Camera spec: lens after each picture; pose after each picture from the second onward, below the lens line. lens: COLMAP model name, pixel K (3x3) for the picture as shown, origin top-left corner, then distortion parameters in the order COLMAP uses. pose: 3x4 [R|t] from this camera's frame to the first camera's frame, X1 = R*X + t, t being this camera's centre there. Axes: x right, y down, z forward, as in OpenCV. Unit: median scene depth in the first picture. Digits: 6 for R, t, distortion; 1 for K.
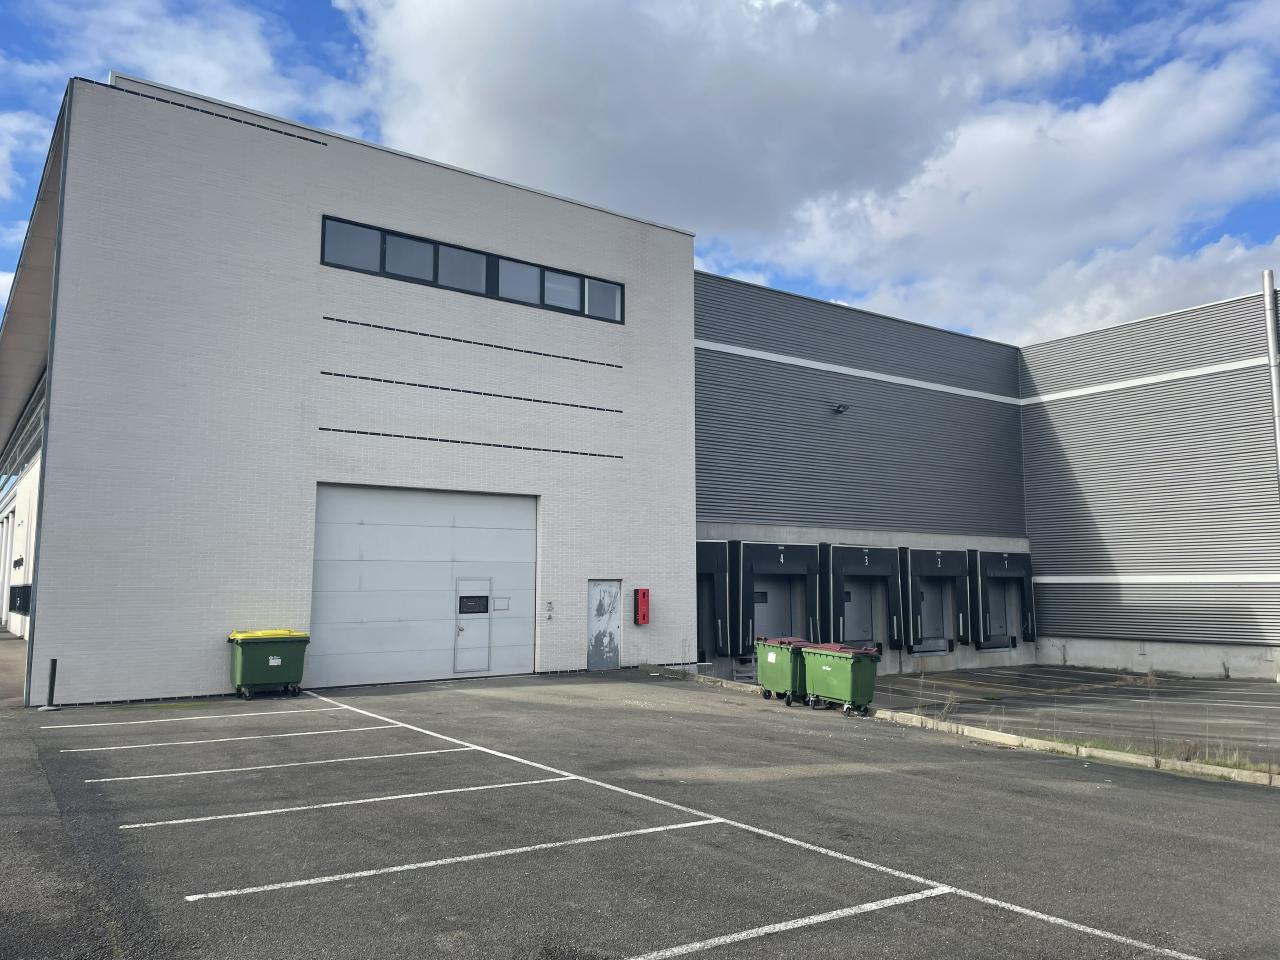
lens RADIAL K [[964.6, 0, 632.7], [0, 964.6, 468.7], [0, 0, 1]] dist [0.075679, -0.103986]
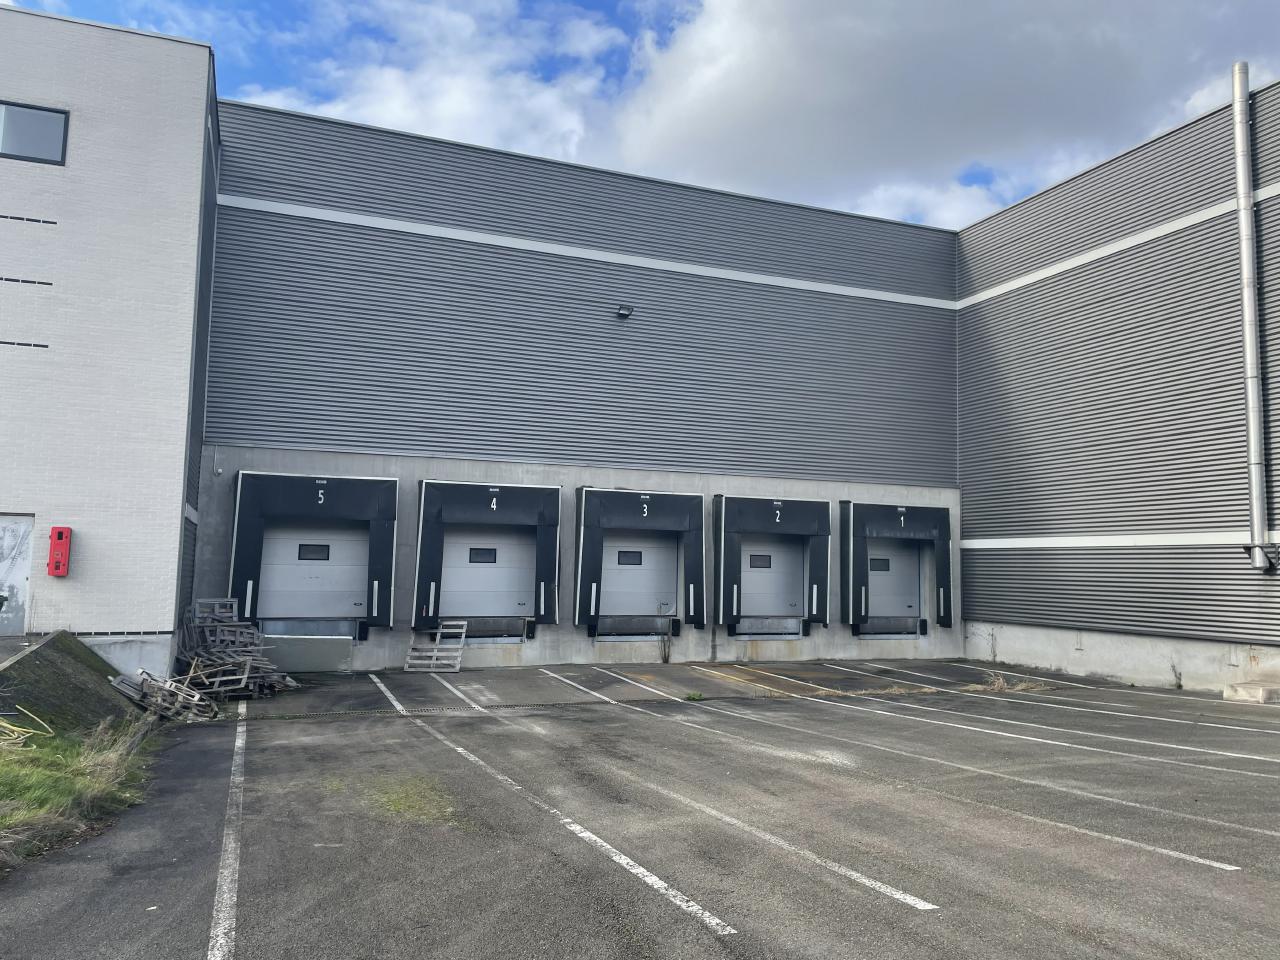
lens RADIAL K [[964.6, 0, 627.7], [0, 964.6, 479.8], [0, 0, 1]] dist [0.075679, -0.103986]
pose [[0.970313, -0.002112, -0.241843, 0.393006], [0.009521, 0.999520, 0.029471, 0.046972], [0.241665, -0.030898, 0.969868, 0.258888]]
